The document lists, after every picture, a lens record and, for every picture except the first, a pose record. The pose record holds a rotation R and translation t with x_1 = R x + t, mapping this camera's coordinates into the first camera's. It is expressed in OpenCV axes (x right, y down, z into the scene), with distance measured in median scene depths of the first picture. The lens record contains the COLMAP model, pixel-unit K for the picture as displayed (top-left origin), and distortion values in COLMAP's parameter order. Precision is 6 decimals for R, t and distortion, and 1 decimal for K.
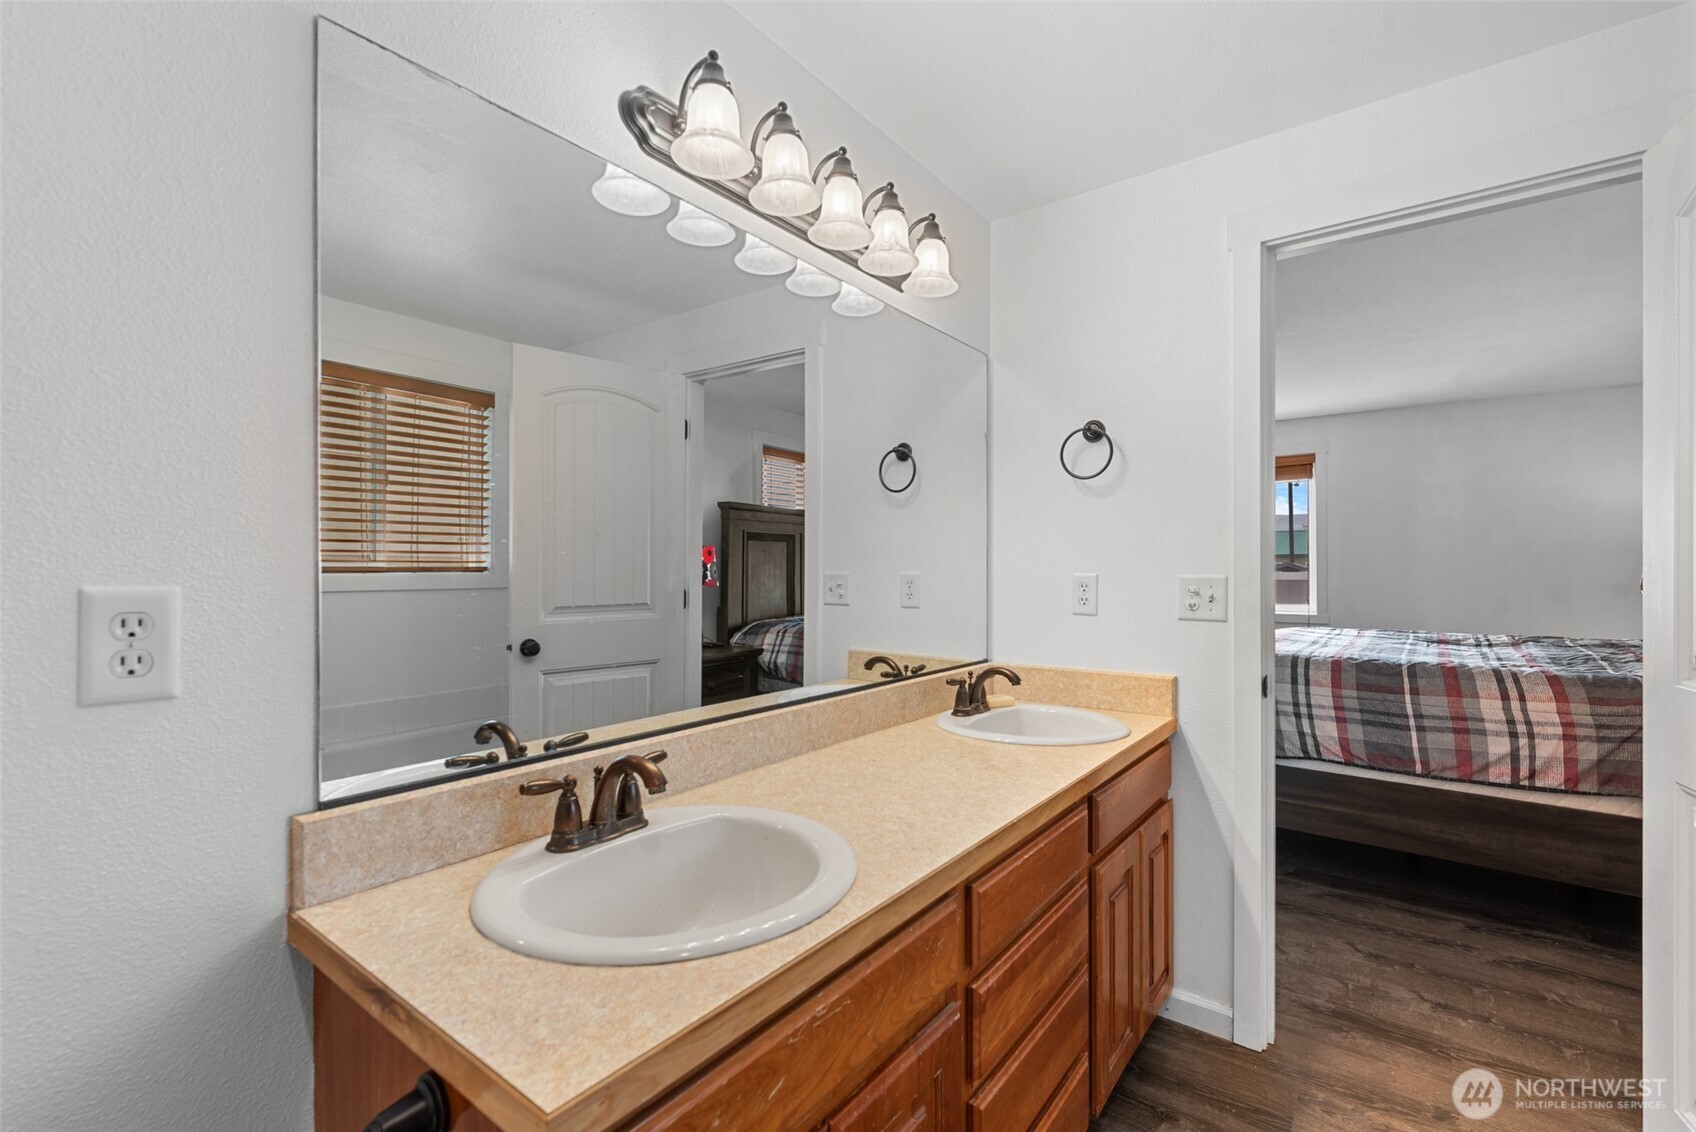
lens RADIAL K [[748.6, 0, 845.7], [0, 748.6, 570.0], [0, 0, 1]] dist [-0.000248, -0.000236]
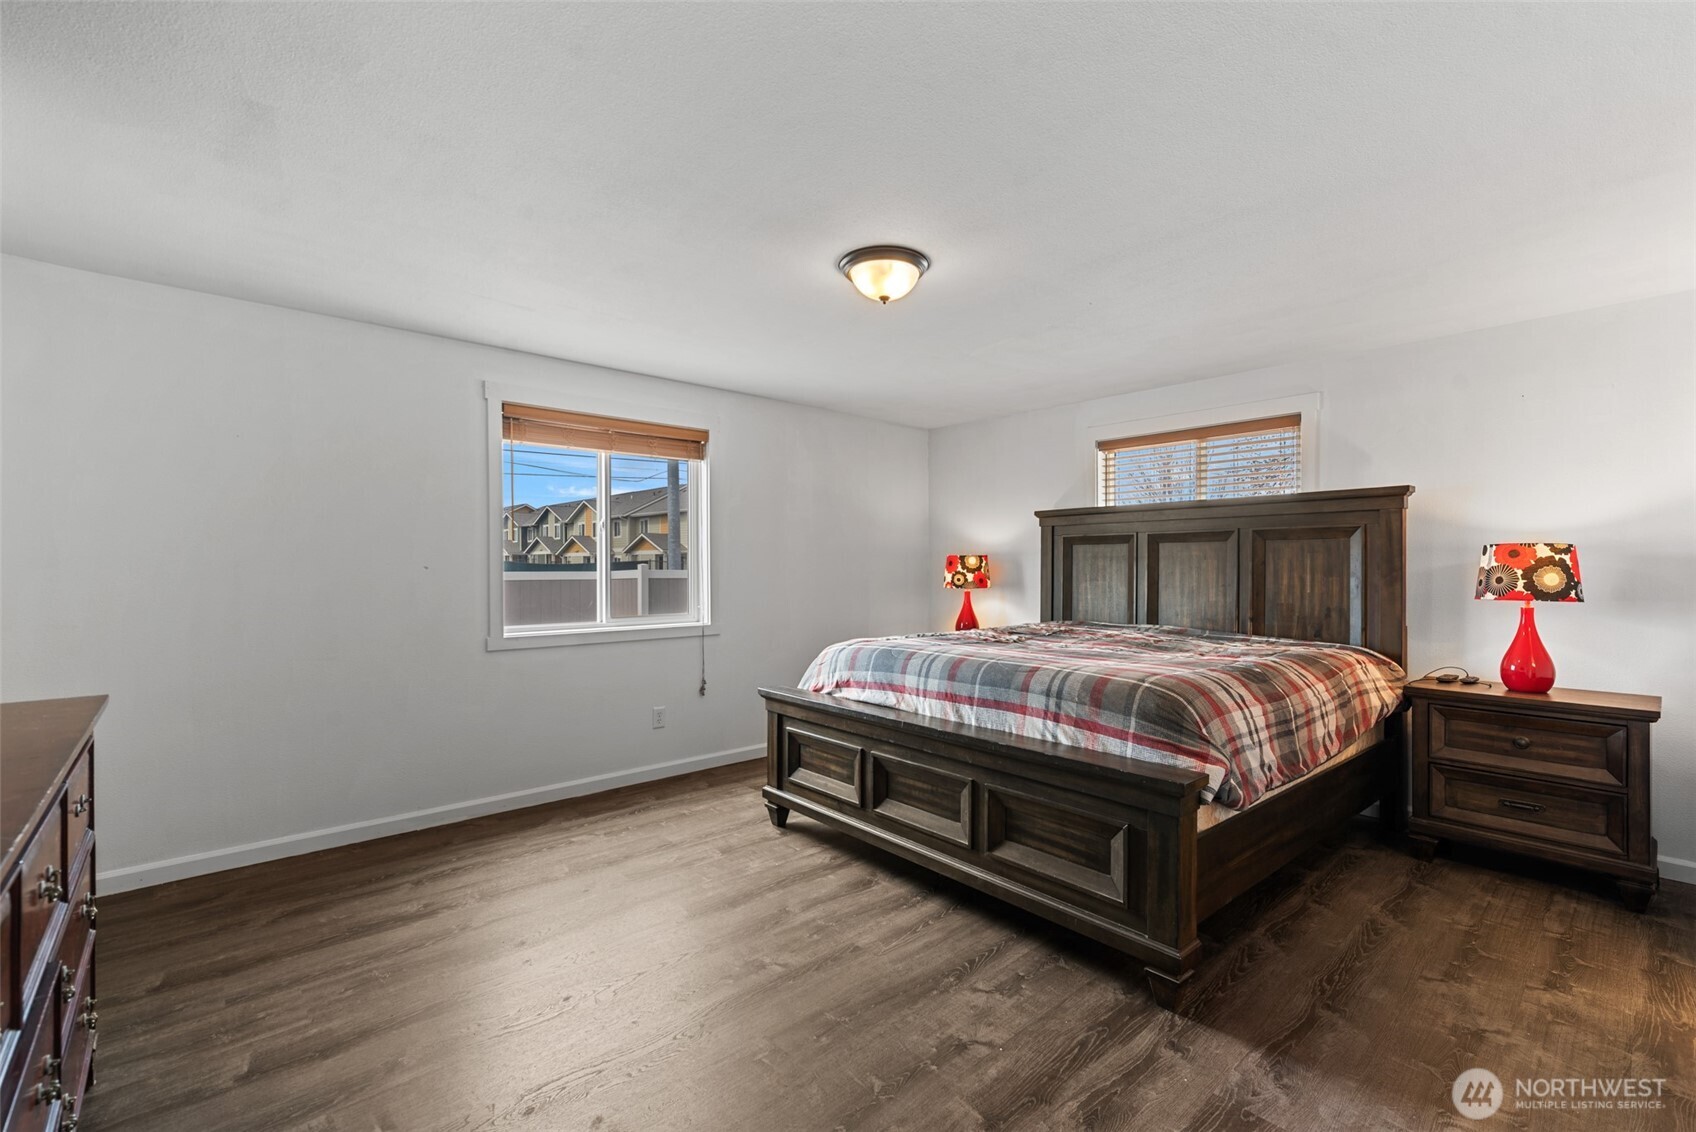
lens RADIAL K [[748.6, 0, 845.7], [0, 748.6, 570.0], [0, 0, 1]] dist [-0.000248, -0.000236]
pose [[0.191207, -0.013996, 0.981450, -0.334272], [0.005807, 0.999897, 0.013128, -0.020952], [-0.981533, 0.003190, 0.191268, 1.397076]]
